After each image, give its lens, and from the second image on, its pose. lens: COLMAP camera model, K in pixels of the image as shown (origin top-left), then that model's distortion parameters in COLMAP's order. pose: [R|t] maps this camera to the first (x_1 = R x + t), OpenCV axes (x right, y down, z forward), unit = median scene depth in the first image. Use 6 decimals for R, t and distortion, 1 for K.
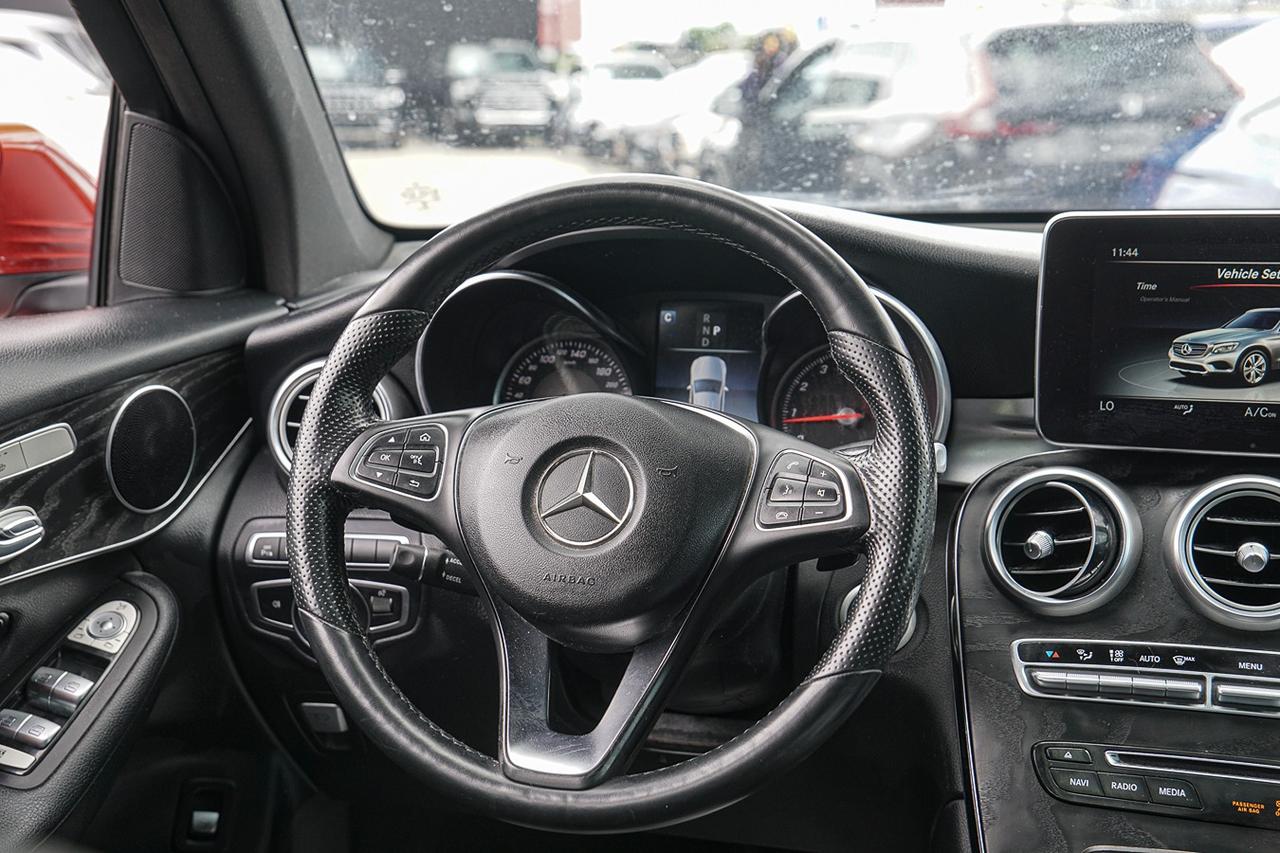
lens RADIAL K [[1760.4, 0, 632.5], [0, 1760.4, 430.3], [0, 0, 1]] dist [0.103249, 0.336313]
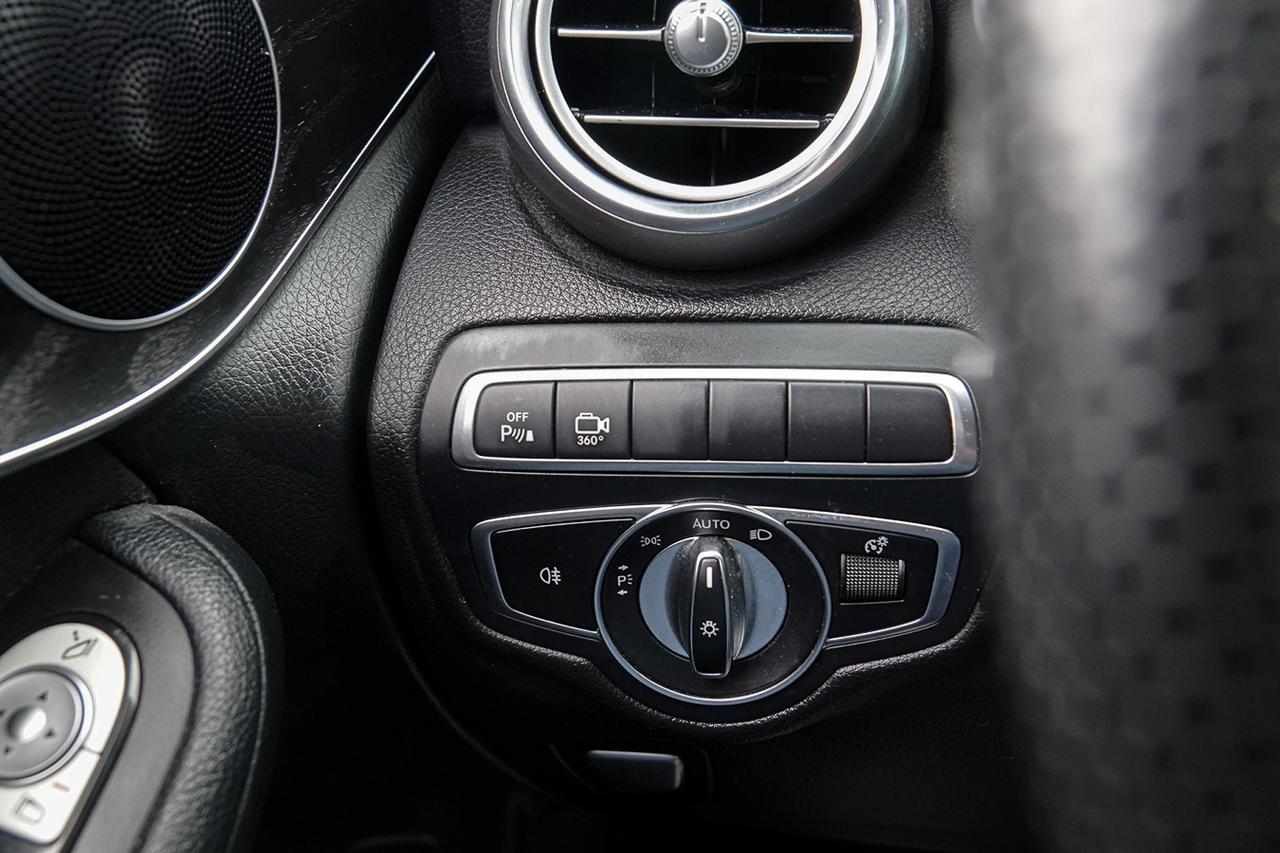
lens RADIAL K [[1021.2, 0, 635.0], [0, 1021.2, 422.3], [0, 0, 1]] dist [-0.146293, 0.141239]
pose [[0.997234, -0.035786, 0.065148, -0.226522], [0.023197, 0.982533, 0.184636, 0.037624], [-0.070618, -0.182614, 0.980645, 0.933963]]
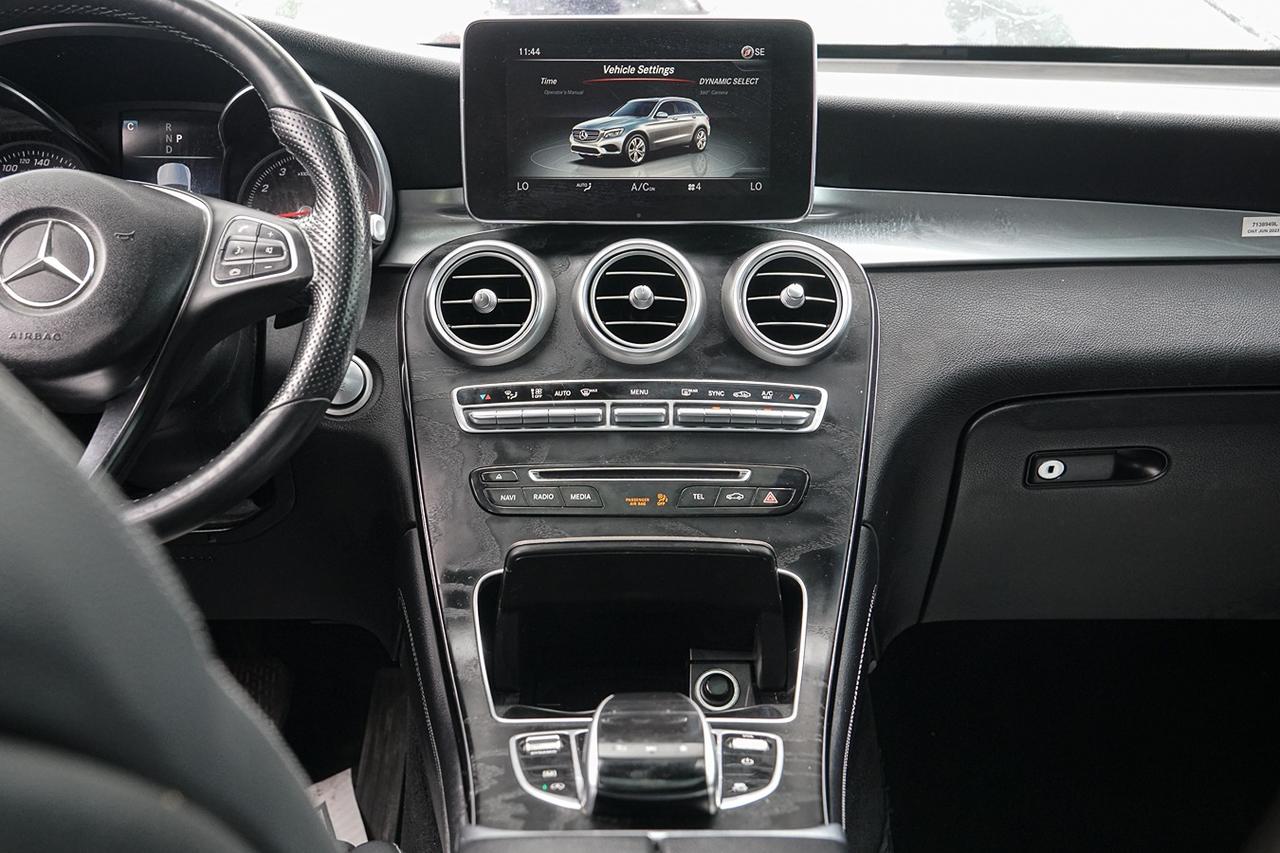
lens RADIAL K [[1760.4, 0, 632.5], [0, 1760.4, 430.3], [0, 0, 1]] dist [0.103249, 0.336313]
pose [[0.965016, -0.055302, 0.256294, 0.030723], [0.045564, 0.998001, 0.043784, 0.100740], [-0.258203, -0.030574, 0.965607, -0.147292]]
